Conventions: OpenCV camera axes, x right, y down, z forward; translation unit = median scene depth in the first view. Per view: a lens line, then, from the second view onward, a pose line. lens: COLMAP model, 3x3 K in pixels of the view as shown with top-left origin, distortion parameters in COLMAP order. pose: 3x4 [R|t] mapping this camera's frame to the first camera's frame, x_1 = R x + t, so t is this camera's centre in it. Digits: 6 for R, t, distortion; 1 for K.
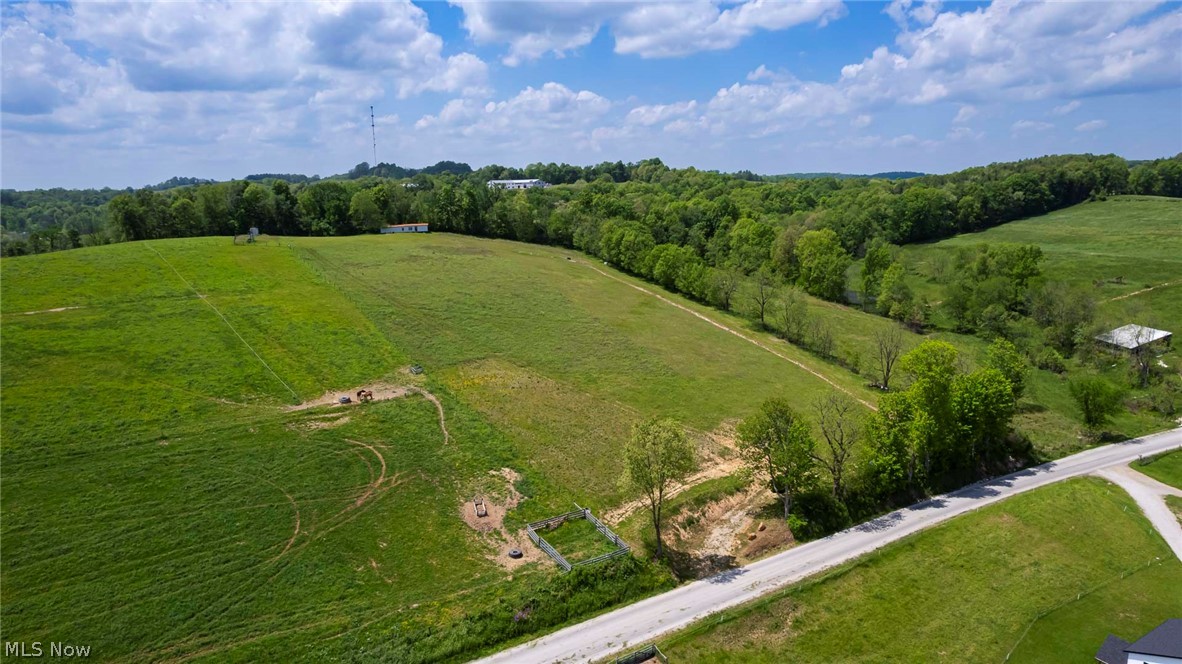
lens RADIAL K [[747.5, 0, 591.0], [0, 747.5, 332.0], [0, 0, 1]] dist [-0.042731, 0.006375]
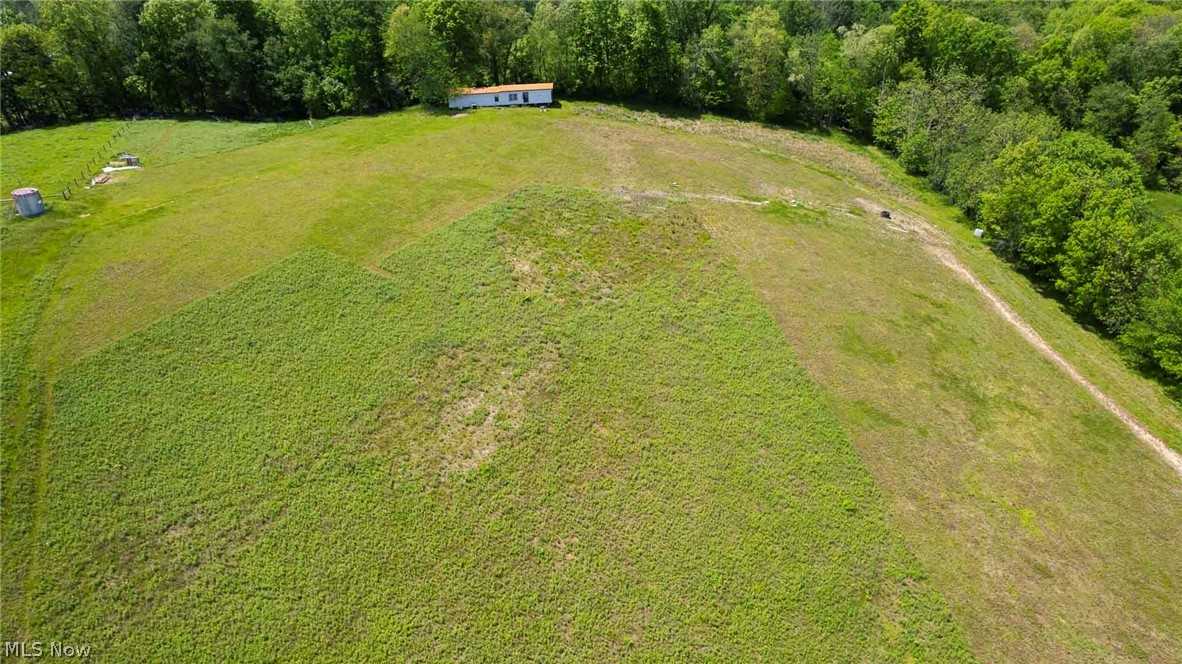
lens RADIAL K [[747.5, 0, 591.0], [0, 747.5, 332.0], [0, 0, 1]] dist [-0.042731, 0.006375]
pose [[0.974804, 0.113468, -0.192047, -0.093928], [-0.042259, 0.939304, 0.340473, -0.157362], [0.219024, -0.323779, 0.920432, 0.545077]]
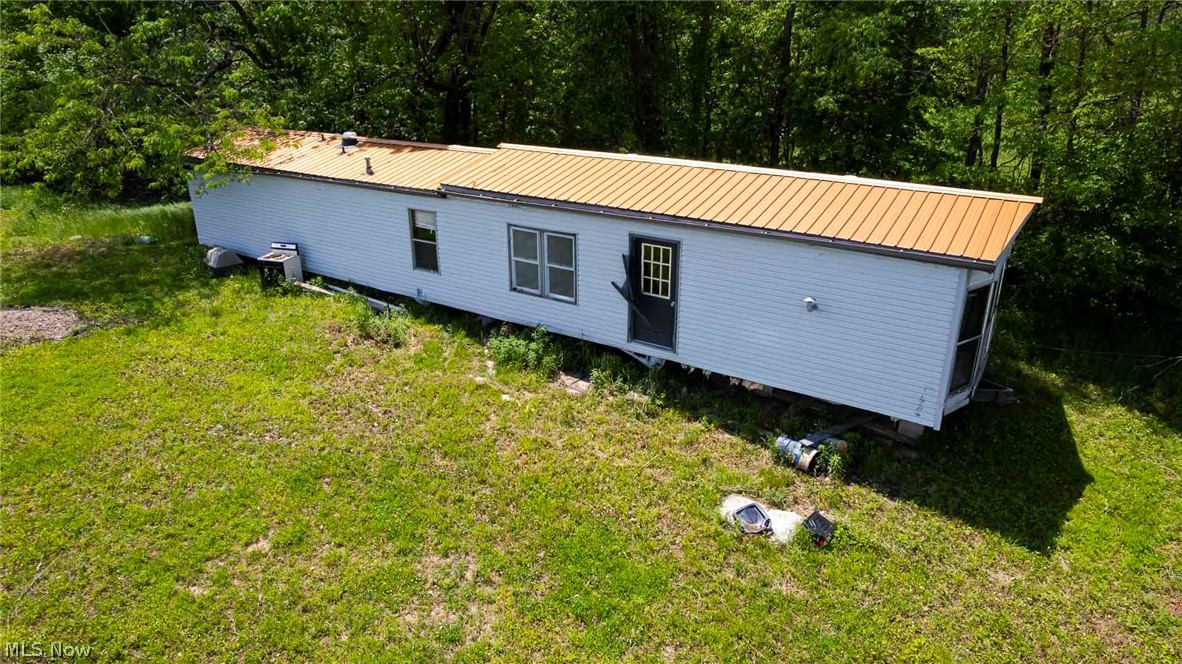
lens RADIAL K [[747.5, 0, 591.0], [0, 747.5, 332.0], [0, 0, 1]] dist [-0.042731, 0.006375]
pose [[0.585598, 0.314644, -0.747043, -0.202344], [-0.167383, 0.948666, 0.268356, -0.144558], [0.793132, -0.032107, 0.608204, 0.957228]]
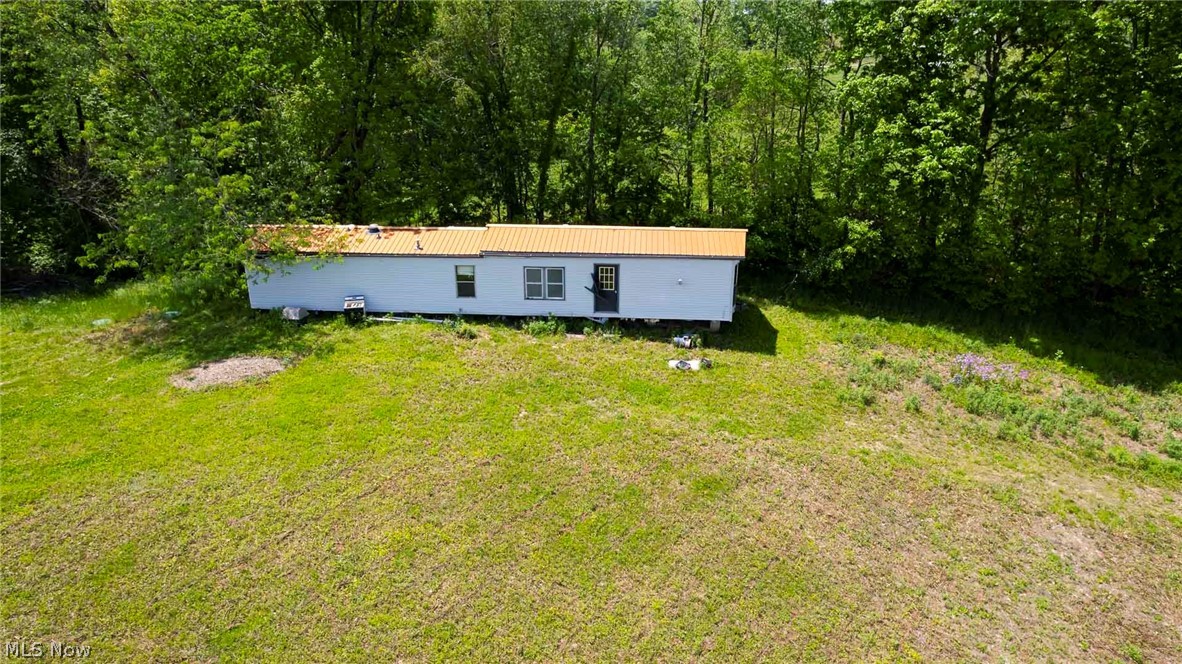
lens RADIAL K [[747.5, 0, 591.0], [0, 747.5, 332.0], [0, 0, 1]] dist [-0.042731, 0.006375]
pose [[0.908294, 0.169397, -0.382500, -0.197607], [-0.099798, 0.975689, 0.195118, -0.148517], [0.406254, -0.139052, 0.903118, 0.902052]]
